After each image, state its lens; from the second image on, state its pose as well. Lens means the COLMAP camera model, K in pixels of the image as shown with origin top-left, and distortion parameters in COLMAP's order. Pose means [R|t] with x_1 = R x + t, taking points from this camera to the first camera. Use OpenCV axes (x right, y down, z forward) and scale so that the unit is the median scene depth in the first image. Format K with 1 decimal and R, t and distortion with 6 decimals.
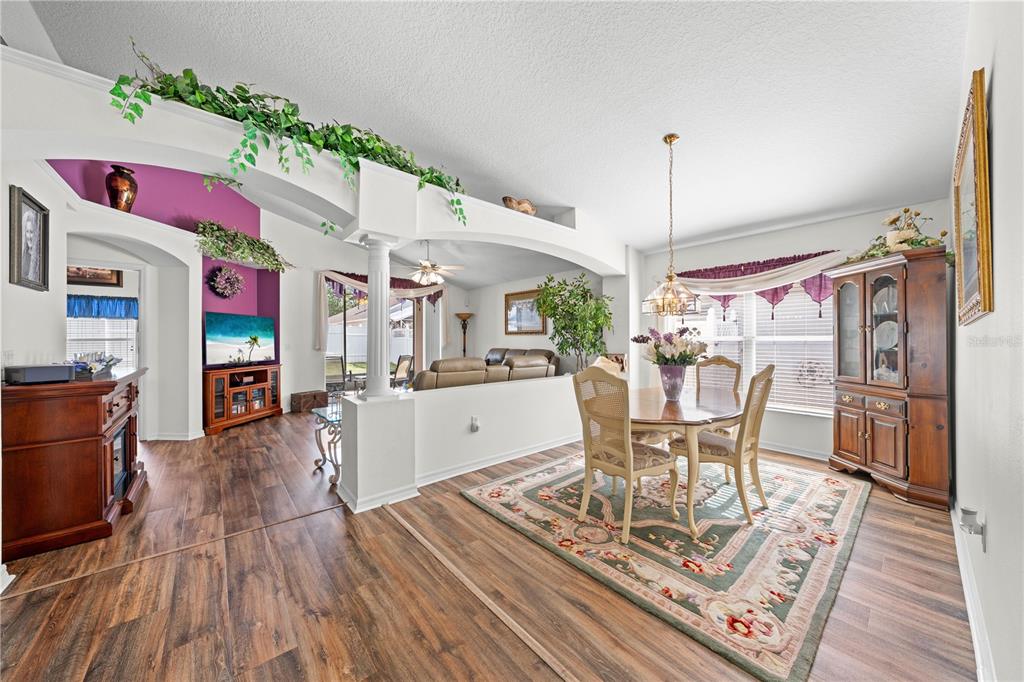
lens RADIAL K [[350.7, 0, 513.4], [0, 350.7, 339.2], [0, 0, 1]] dist [-0.005949, 0.000035]
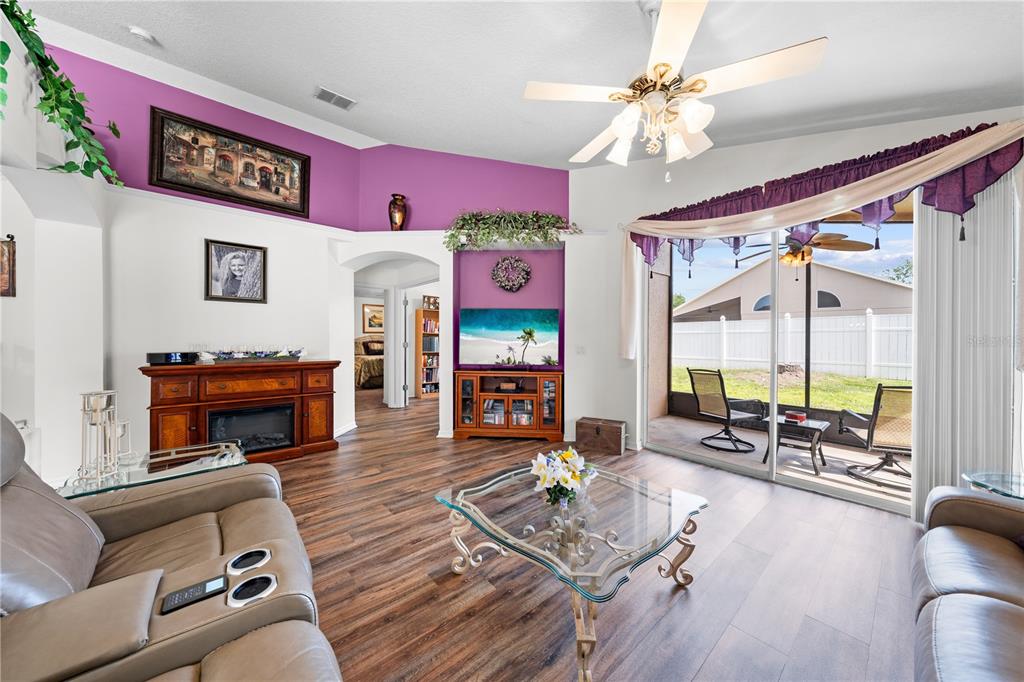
lens RADIAL K [[350.7, 0, 513.4], [0, 350.7, 339.2], [0, 0, 1]] dist [-0.005949, 0.000035]
pose [[-0.011759, 0.001492, -0.999930, 0.074252], [-0.008089, 0.999966, 0.001588, 0.003195], [0.999898, 0.008108, -0.011747, 1.097191]]
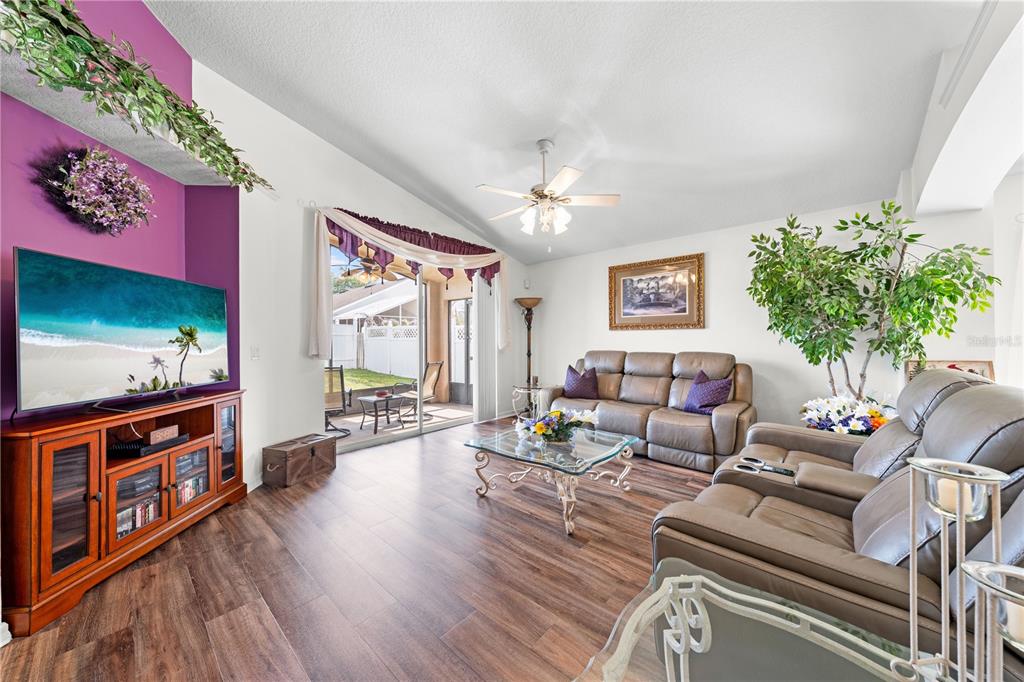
lens RADIAL K [[357.6, 0, 515.9], [0, 357.6, 339.7], [0, 0, 1]] dist [-0.003263, 0.000001]
pose [[0.991217, -0.003967, 0.132186, -0.442371], [0.004029, 0.999992, -0.000203, 0.008080], [-0.132184, 0.000734, 0.991225, 0.579918]]
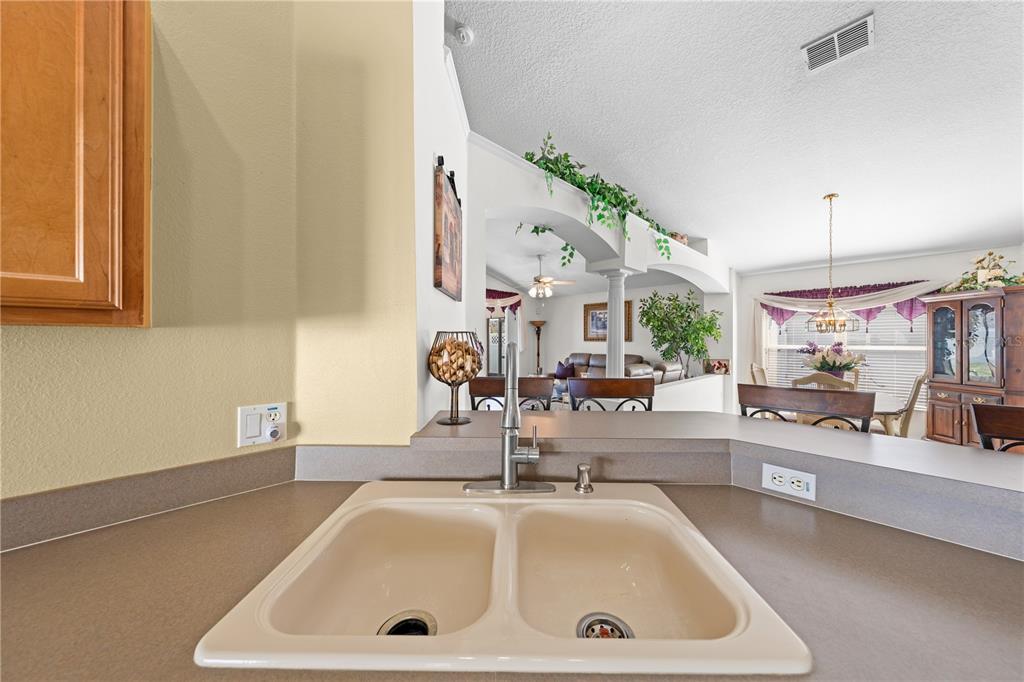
lens RADIAL K [[343.8, 0, 514.9], [0, 343.8, 342.6], [0, 0, 1]] dist [-0.006168, 0.000091]
pose [[0.998260, 0.000435, 0.058972, -0.481927], [-0.000856, 0.999974, 0.007107, -0.023820], [-0.058968, -0.007145, 0.998234, -0.120969]]
